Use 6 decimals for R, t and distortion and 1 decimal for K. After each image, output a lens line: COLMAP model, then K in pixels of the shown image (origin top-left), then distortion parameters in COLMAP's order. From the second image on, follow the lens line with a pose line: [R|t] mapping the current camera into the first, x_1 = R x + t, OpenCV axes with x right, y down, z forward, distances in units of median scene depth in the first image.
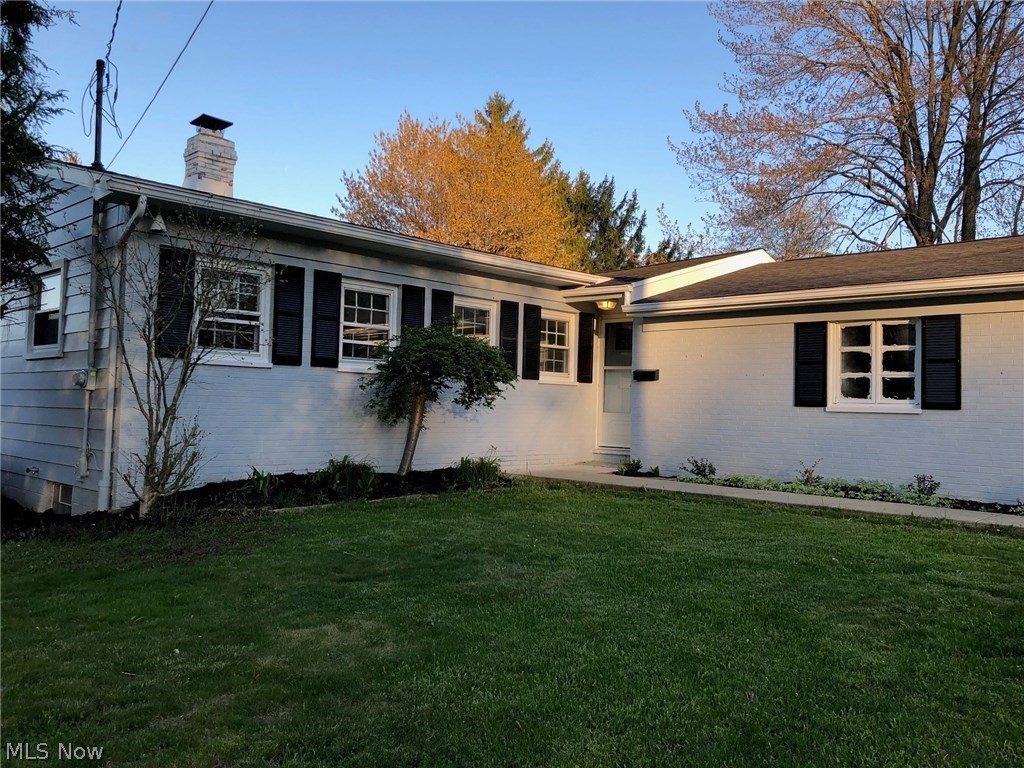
lens RADIAL K [[847.4, 0, 512.0], [0, 847.4, 384.0], [0, 0, 1]] dist [-0.010451, 0.072956]
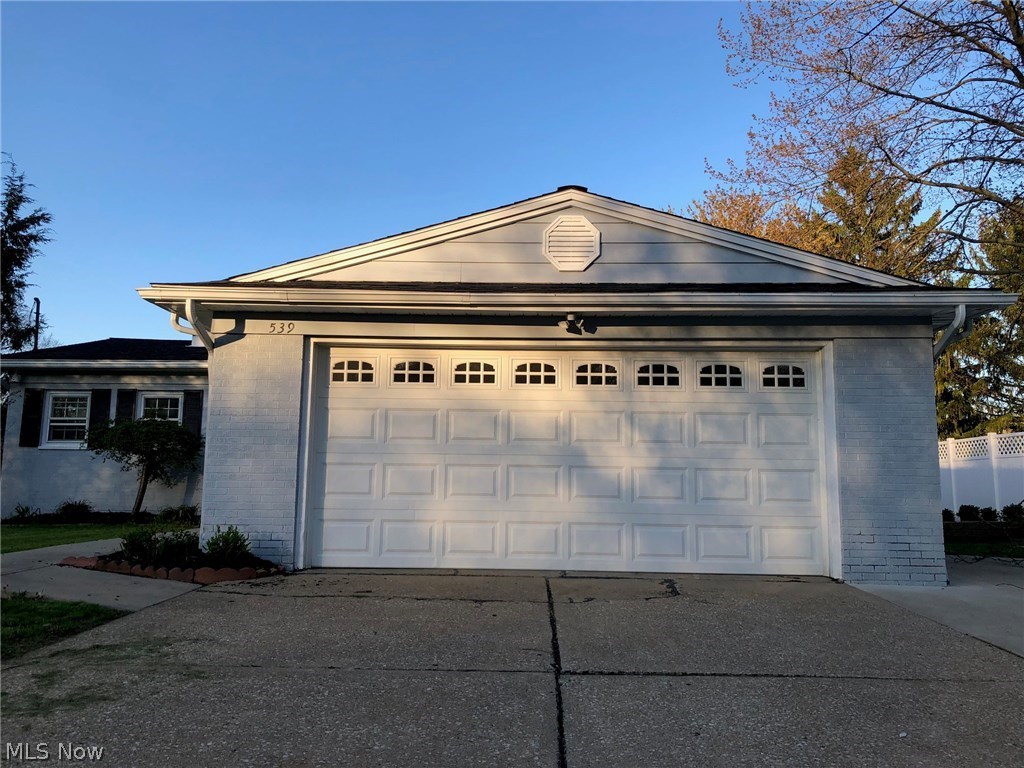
lens RADIAL K [[847.4, 0, 512.0], [0, 847.4, 384.0], [0, 0, 1]] dist [-0.010451, 0.072956]
pose [[0.659521, -0.124985, -0.741222, 1.524145], [0.019158, 0.988554, -0.149643, 0.119262], [0.751442, 0.084492, 0.654367, 0.510523]]
